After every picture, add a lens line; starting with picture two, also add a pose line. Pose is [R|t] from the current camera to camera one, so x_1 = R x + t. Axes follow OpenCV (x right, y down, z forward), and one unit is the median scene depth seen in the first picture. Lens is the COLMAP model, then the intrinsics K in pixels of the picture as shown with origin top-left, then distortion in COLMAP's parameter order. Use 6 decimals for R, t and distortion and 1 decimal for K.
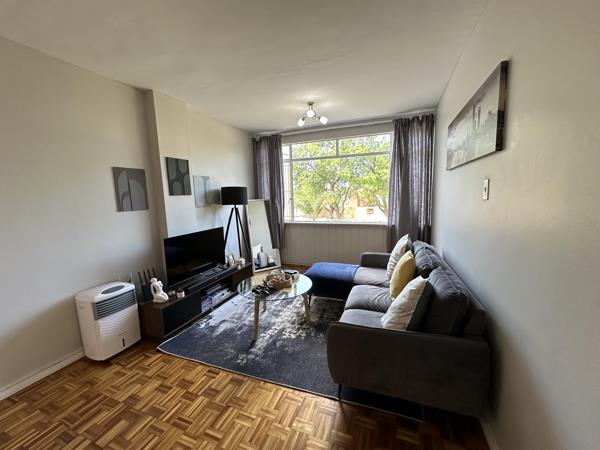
lens RADIAL K [[240.5, 0, 299.2], [0, 240.5, 221.7], [0, 0, 1]] dist [-0.013366, 0.000870]
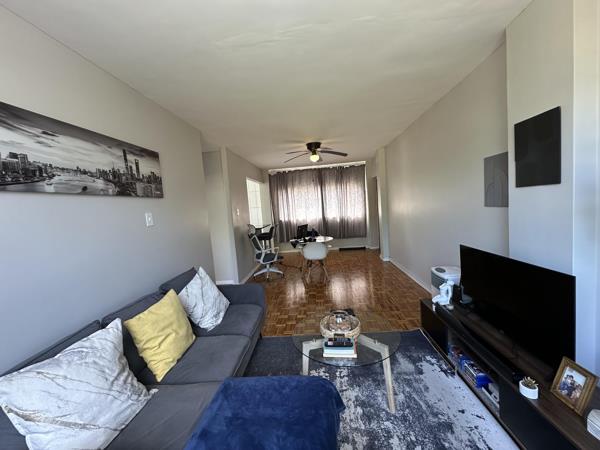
lens RADIAL K [[240.5, 0, 300.6], [0, 240.5, 222.8], [0, 0, 1]] dist [-0.013366, 0.000870]
pose [[-0.947665, 0.118664, -0.296395, 0.175502], [0.061862, 0.979016, 0.194165, -0.177194], [0.313216, 0.165668, -0.935120, 1.437395]]
